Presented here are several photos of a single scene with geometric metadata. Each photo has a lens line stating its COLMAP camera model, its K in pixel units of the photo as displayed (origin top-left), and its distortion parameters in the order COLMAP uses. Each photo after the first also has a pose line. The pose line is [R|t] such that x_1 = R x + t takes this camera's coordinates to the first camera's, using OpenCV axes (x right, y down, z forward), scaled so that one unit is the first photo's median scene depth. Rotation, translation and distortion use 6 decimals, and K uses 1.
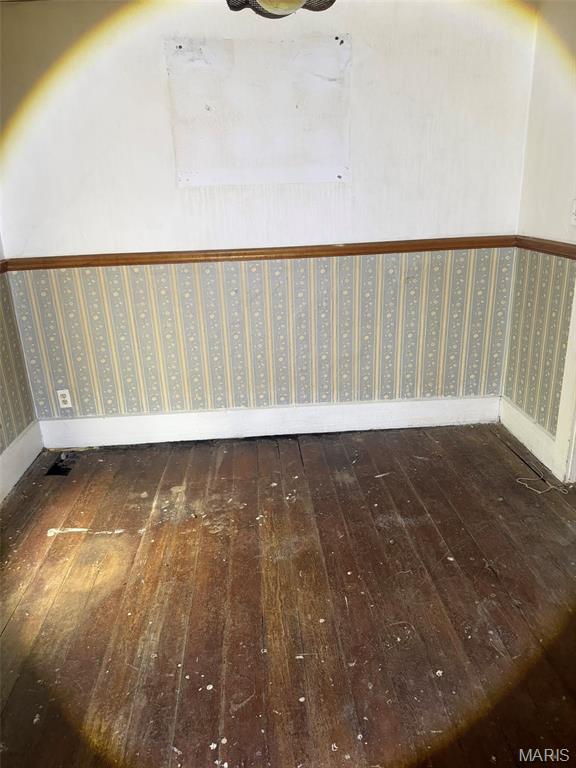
lens RADIAL K [[548.8, 0, 288.0], [0, 548.8, 384.0], [0, 0, 1]] dist [0.089620, -0.090785]
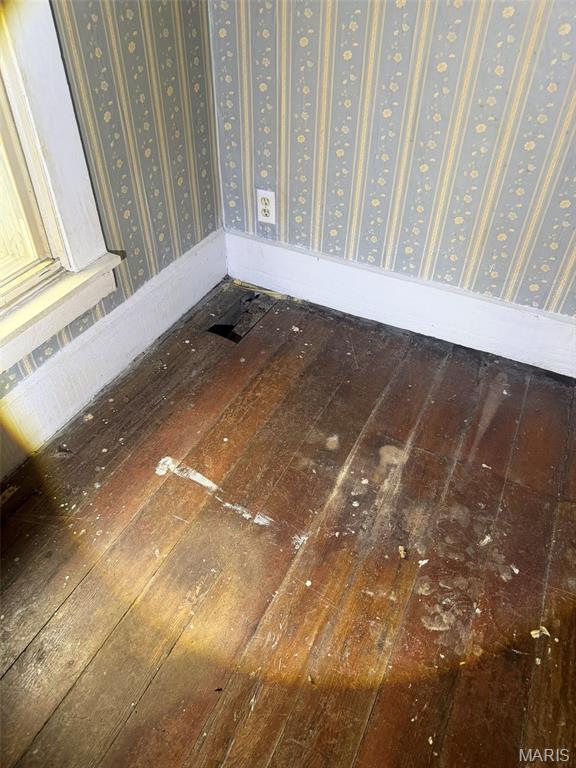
lens RADIAL K [[537.3, 0, 290.3], [0, 537.3, 390.7], [0, 0, 1]] dist [0.081626, -0.120478]
pose [[0.866936, 0.376992, -0.326035, -0.130485], [-0.215715, 0.873498, 0.436427, -0.061823], [0.449321, -0.308023, 0.838589, 0.506237]]
